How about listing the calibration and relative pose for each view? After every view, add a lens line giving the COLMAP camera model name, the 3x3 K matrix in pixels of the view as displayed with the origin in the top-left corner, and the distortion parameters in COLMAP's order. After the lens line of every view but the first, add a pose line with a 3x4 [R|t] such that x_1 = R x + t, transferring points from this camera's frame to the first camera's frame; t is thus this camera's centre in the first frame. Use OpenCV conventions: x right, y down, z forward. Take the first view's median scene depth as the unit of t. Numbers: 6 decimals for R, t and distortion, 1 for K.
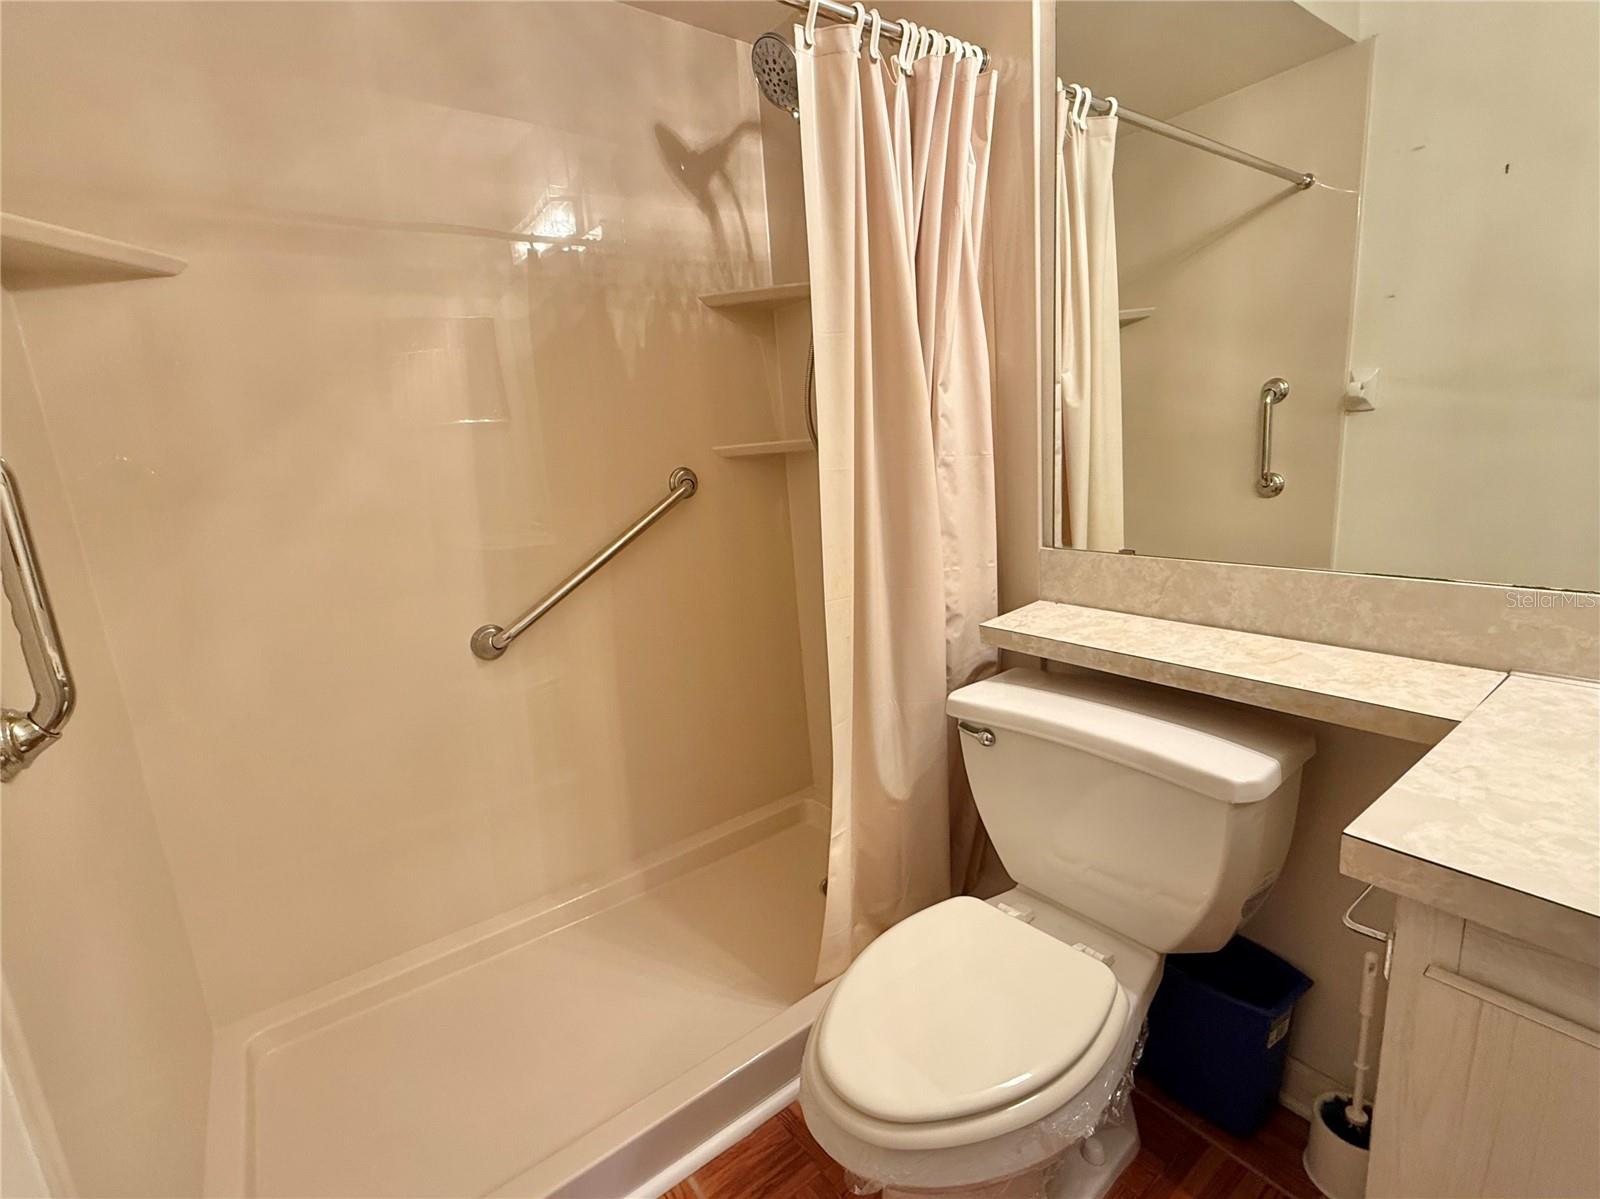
lens RADIAL K [[732.4, 0, 797.6], [0, 732.4, 601.5], [0, 0, 1]] dist [0.002827, -0.001129]
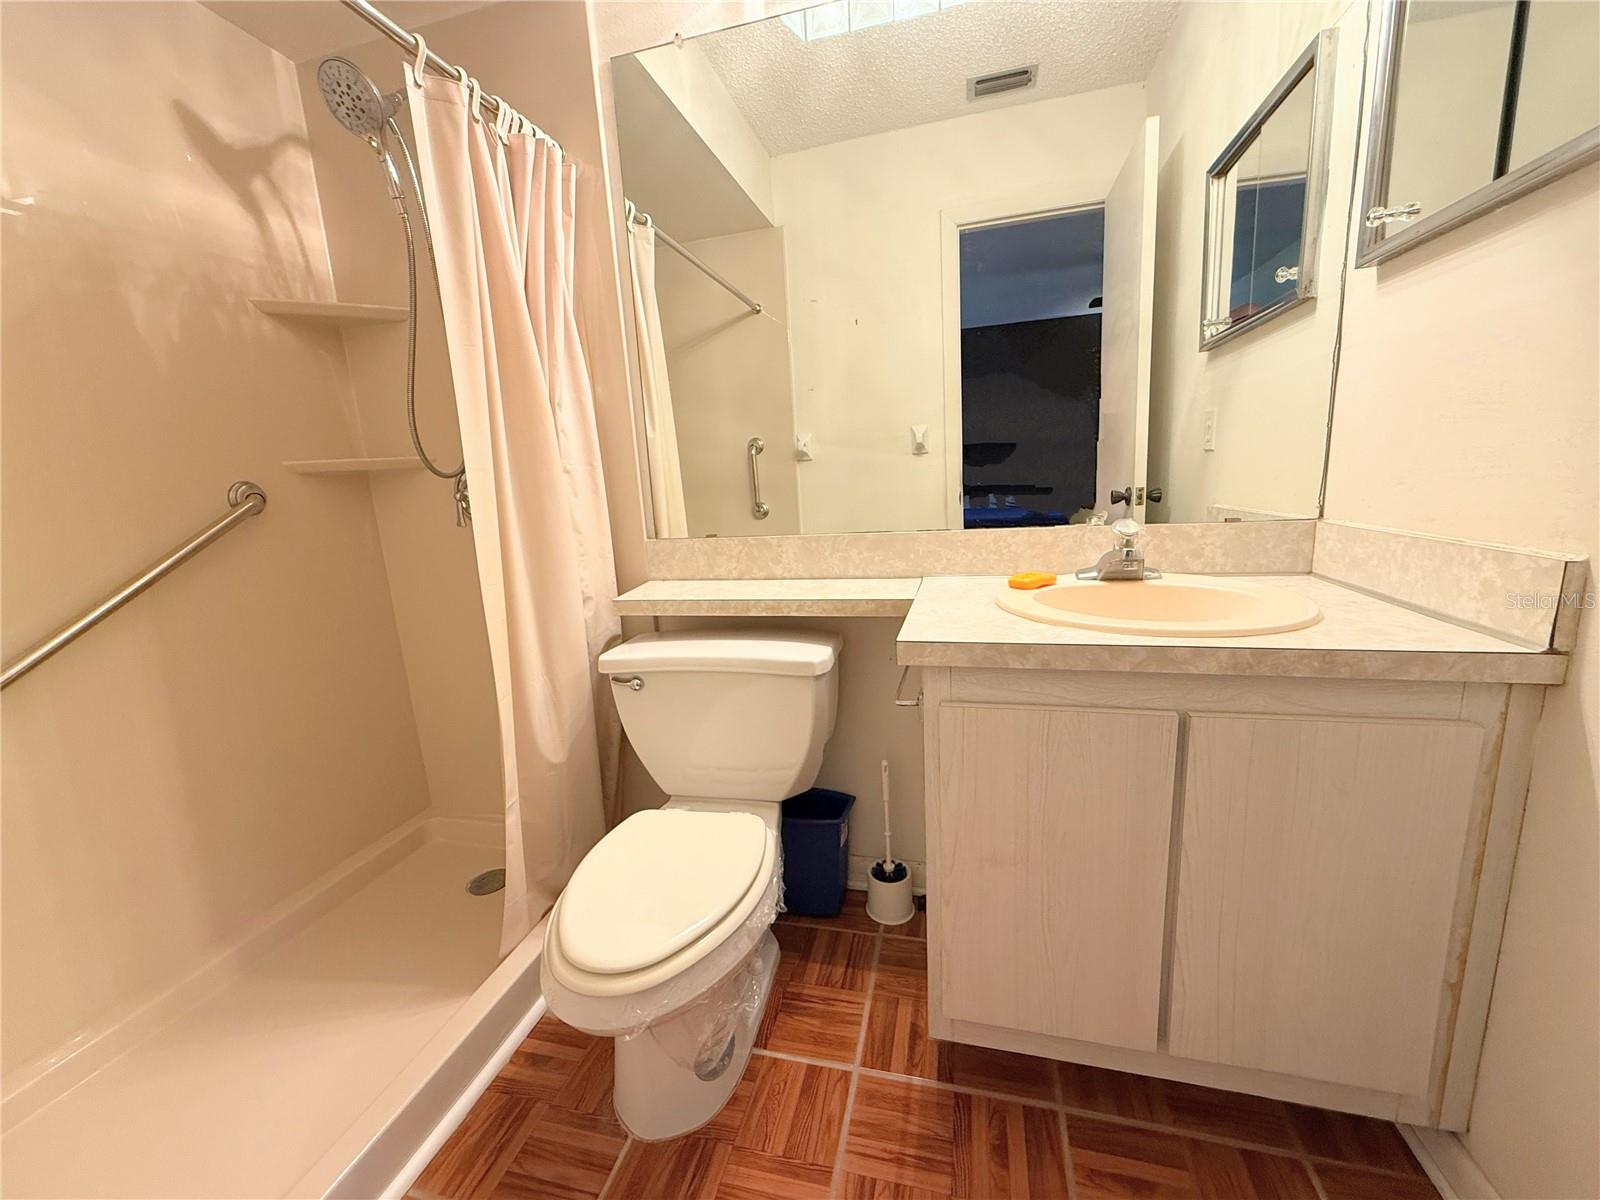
lens RADIAL K [[642.9, 0, 798.0], [0, 642.9, 606.0], [0, 0, 1]] dist [-0.000541, -0.000917]
pose [[0.774728, -0.092563, 0.625482, -0.181304], [0.134057, 0.990783, -0.019421, 0.101236], [-0.617920, 0.098897, 0.779997, -0.034171]]
